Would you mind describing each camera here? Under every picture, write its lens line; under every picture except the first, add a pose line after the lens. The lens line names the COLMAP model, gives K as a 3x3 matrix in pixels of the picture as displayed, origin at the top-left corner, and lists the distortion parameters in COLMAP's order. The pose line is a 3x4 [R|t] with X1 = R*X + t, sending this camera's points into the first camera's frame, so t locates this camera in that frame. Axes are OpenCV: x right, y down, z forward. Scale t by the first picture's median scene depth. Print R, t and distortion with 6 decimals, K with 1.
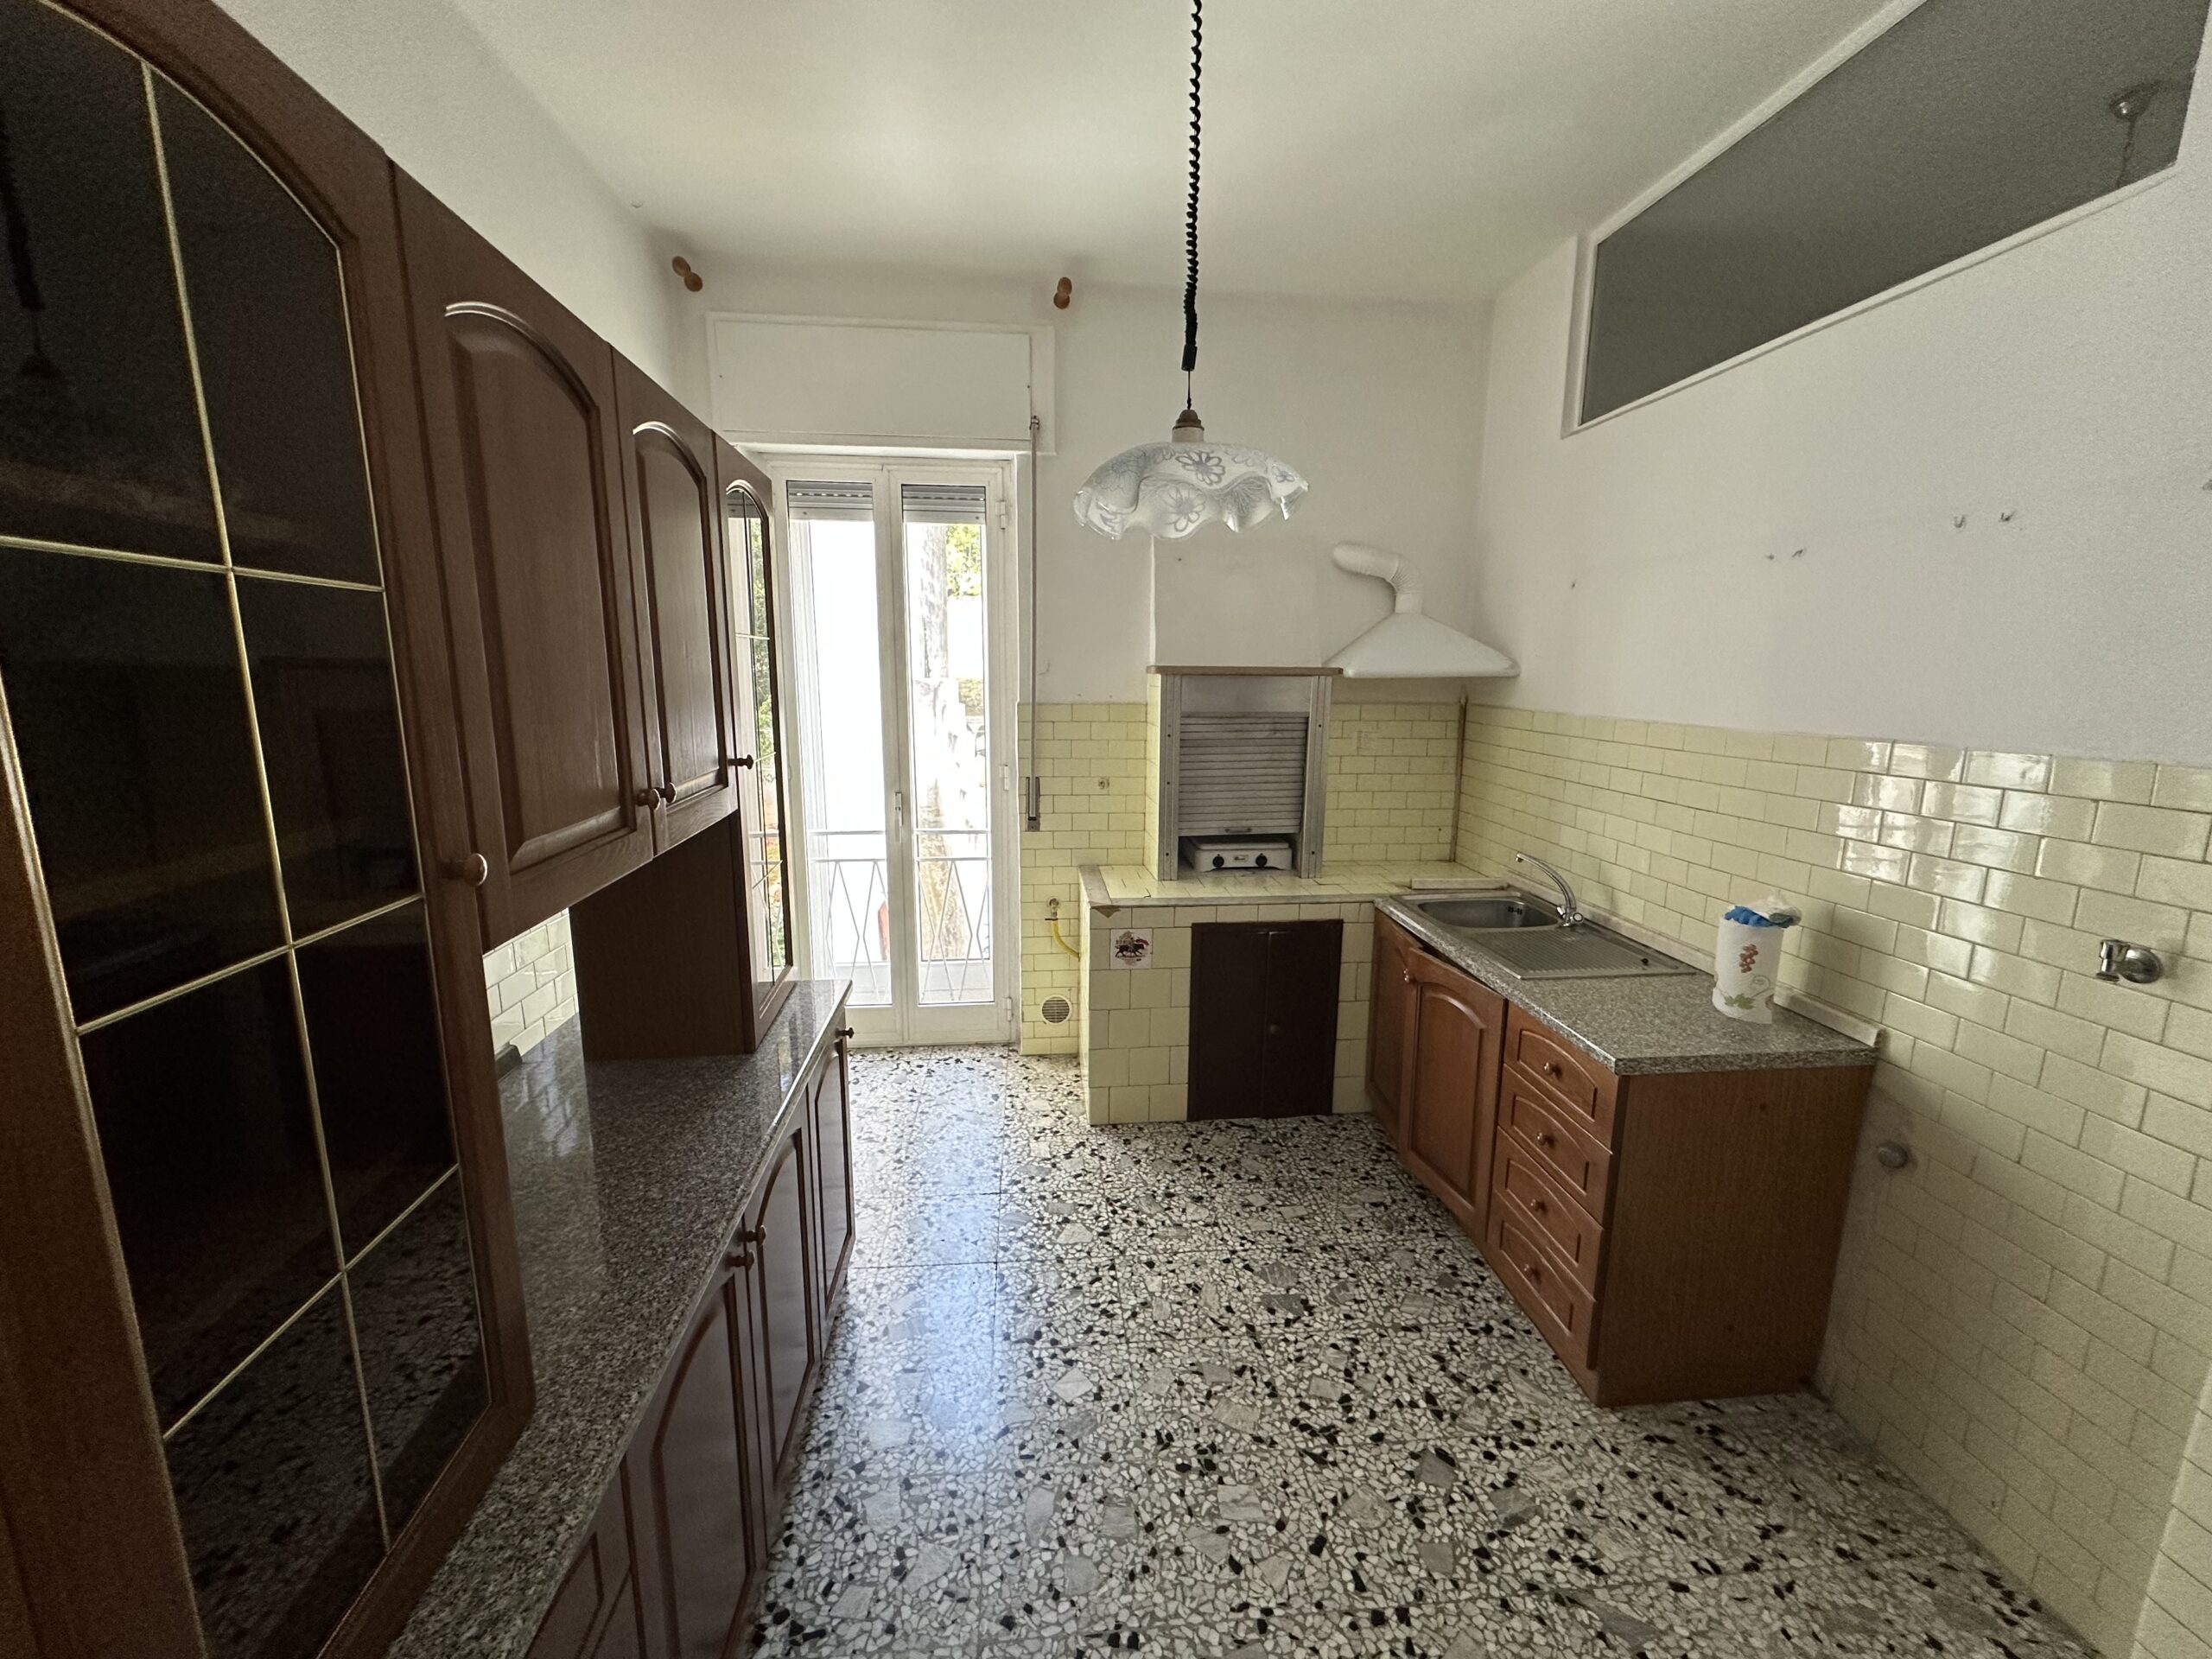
lens RADIAL K [[878.5, 0, 1107.1], [0, 878.5, 828.9], [0, 0, 1]] dist [-0.003206, 0.000724]
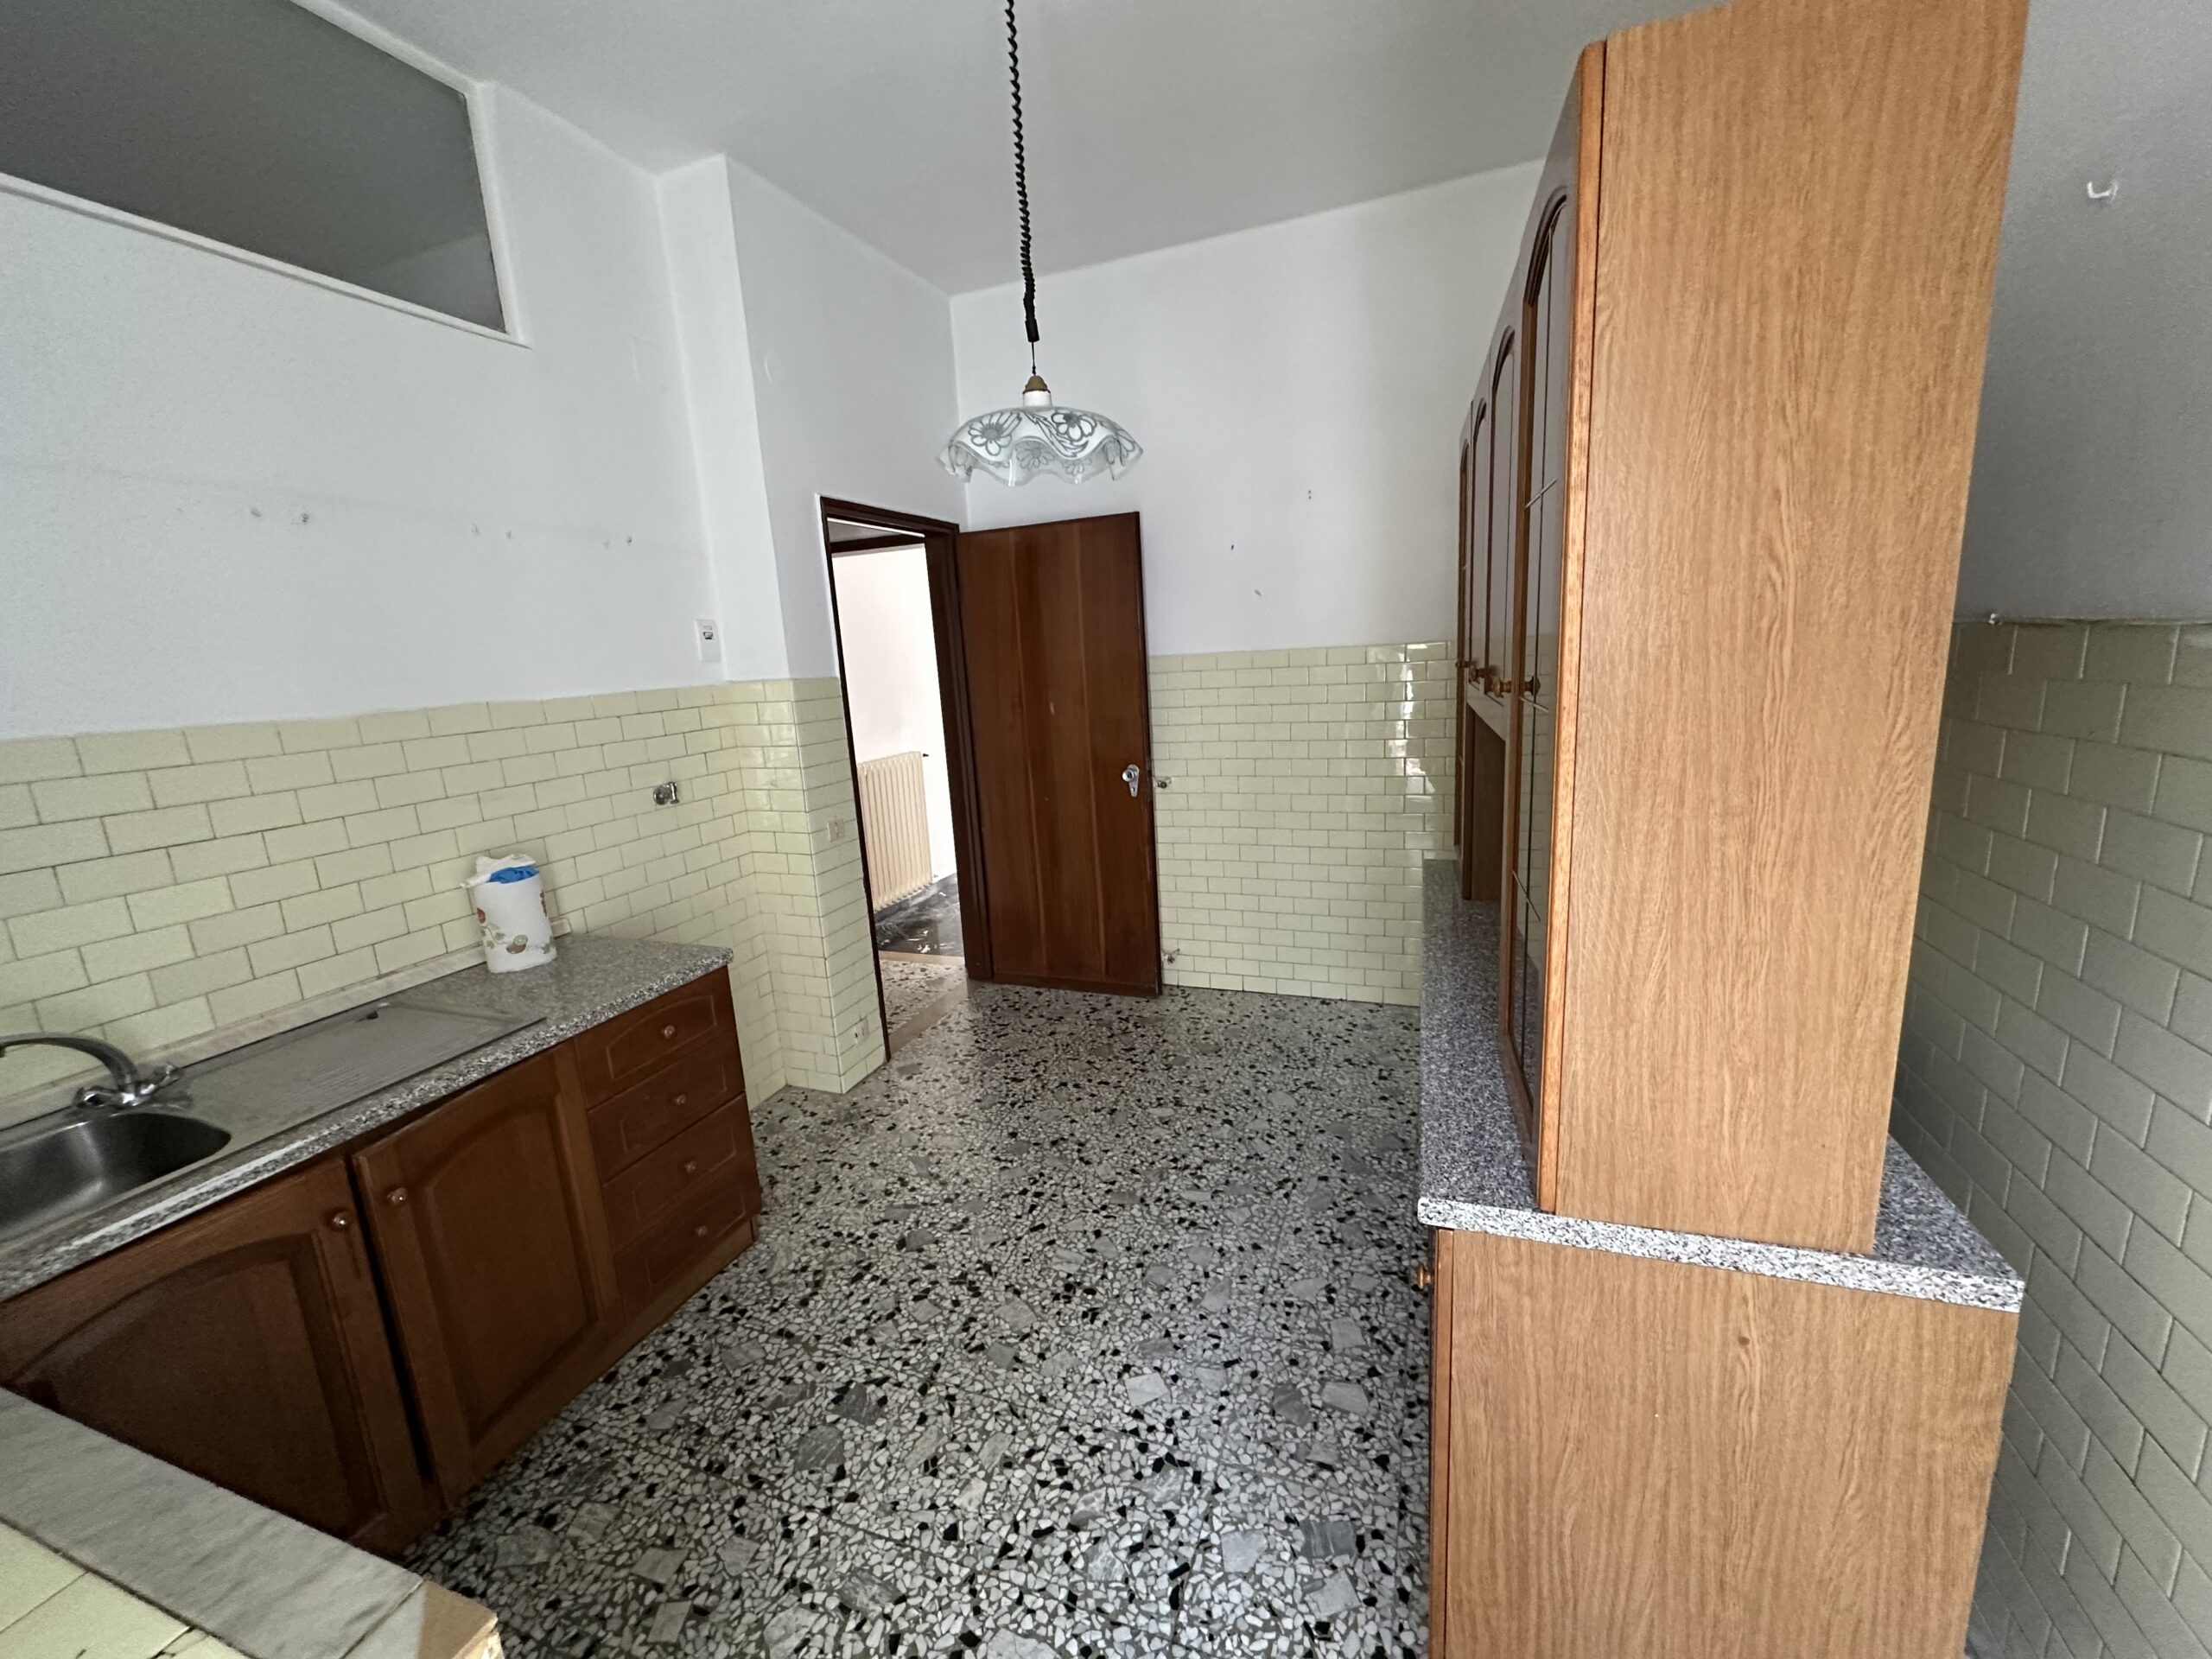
lens RADIAL K [[878.5, 0, 1108.5], [0, 878.5, 824.3], [0, 0, 1]] dist [-0.003206, 0.000724]
pose [[-0.902090, -0.039921, 0.429698, -0.368847], [0.127662, 0.926461, 0.354080, -0.236528], [-0.412234, 0.374268, -0.830654, 1.534214]]
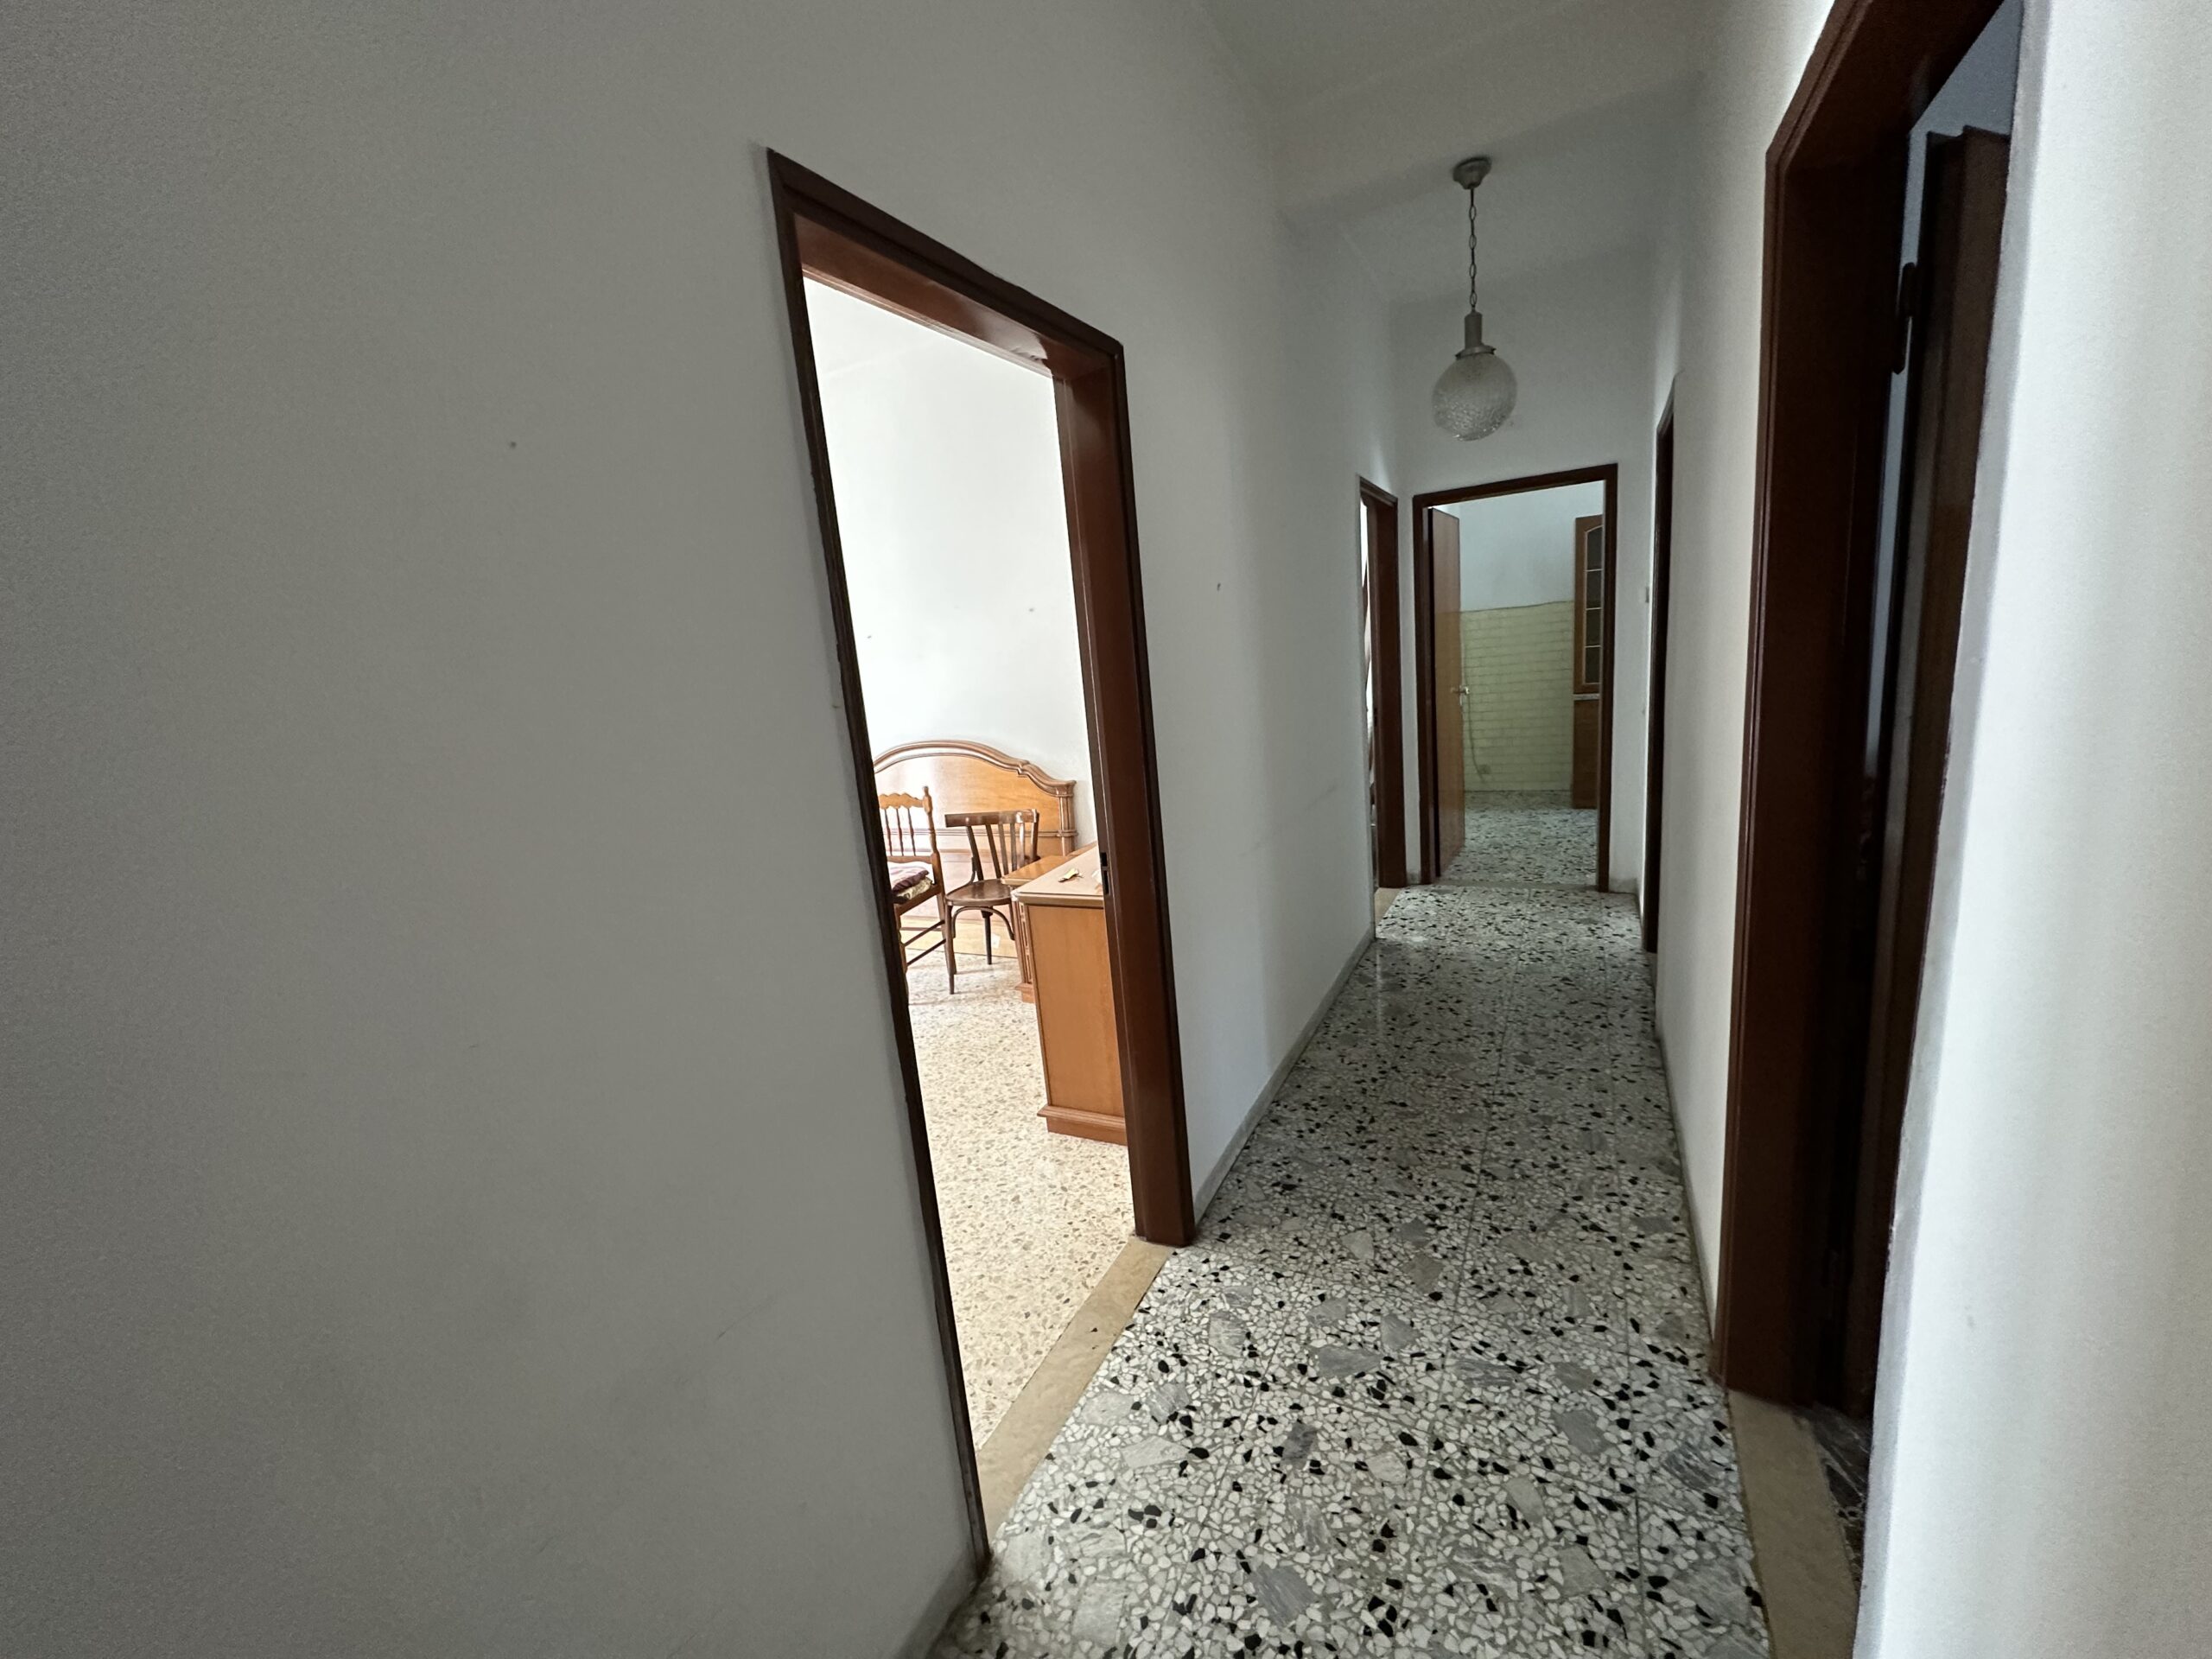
lens RADIAL K [[878.5, 0, 1101.8], [0, 878.5, 821.4], [0, 0, 1]] dist [-0.003206, 0.000724]
pose [[-0.540622, 0.208321, -0.815064, 3.234374], [-0.062039, 0.956344, 0.285581, -0.009059], [0.838975, 0.204958, -0.504097, 0.507382]]
